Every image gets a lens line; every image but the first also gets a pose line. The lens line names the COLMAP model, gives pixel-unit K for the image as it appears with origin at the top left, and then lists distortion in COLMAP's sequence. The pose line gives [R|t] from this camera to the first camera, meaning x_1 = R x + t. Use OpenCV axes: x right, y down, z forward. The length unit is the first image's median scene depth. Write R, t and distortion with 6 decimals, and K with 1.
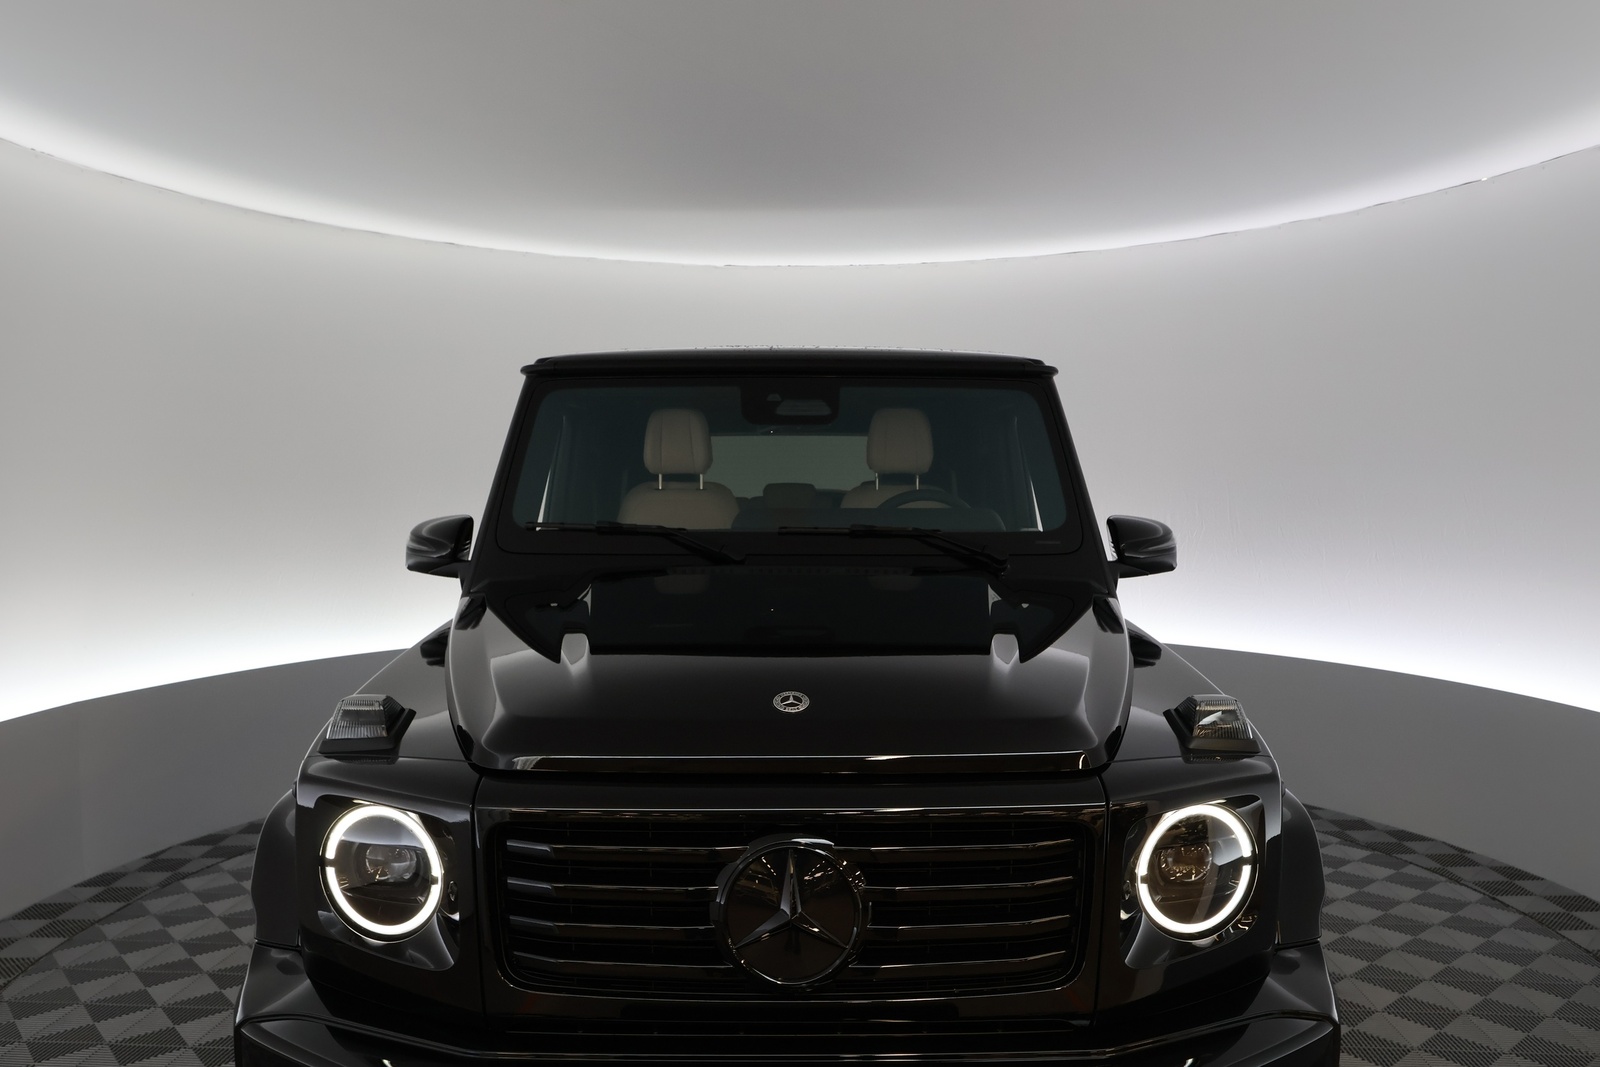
lens RADIAL K [[1214.8, 0, 798.7], [0, 1214.8, 536.2], [0, 0, 1]] dist [0.003137, -0.000801]
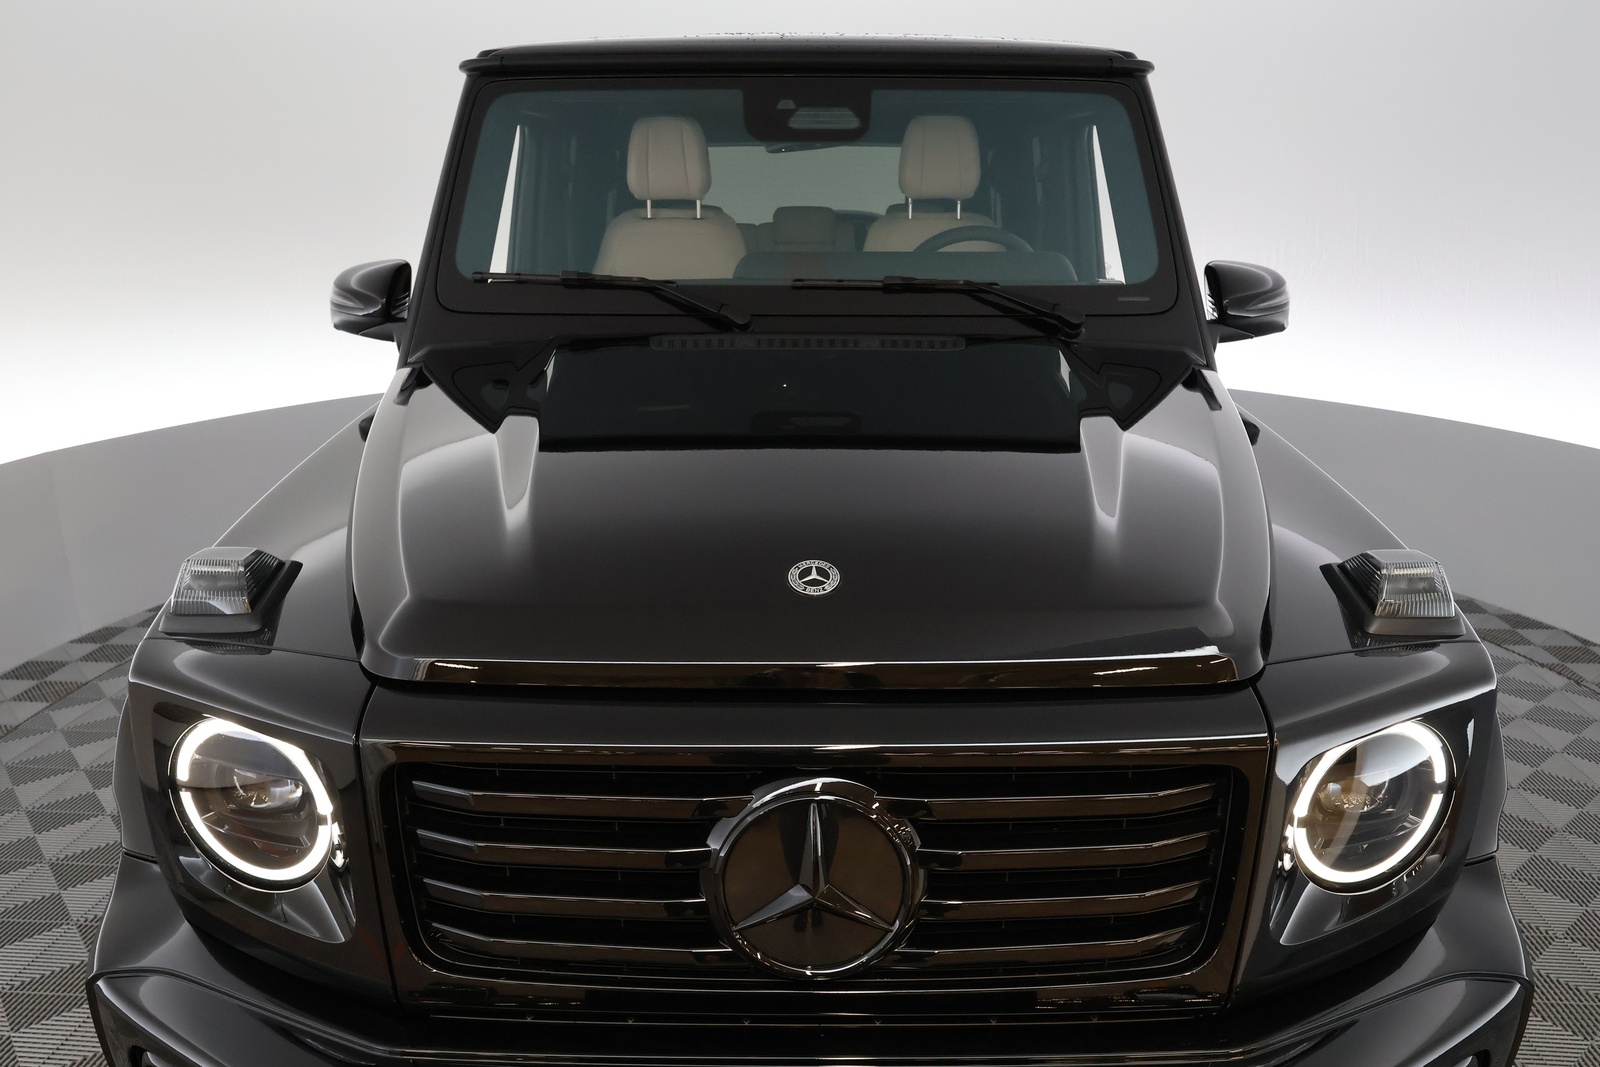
lens RADIAL K [[1214.8, 0, 798.7], [0, 1214.8, 536.2], [0, 0, 1]] dist [0.003137, -0.000801]
pose [[0.999958, 0.003069, -0.008673, -0.005242], [-0.000950, 0.972119, 0.234485, -0.029829], [0.009151, -0.234467, 0.972081, 0.192481]]
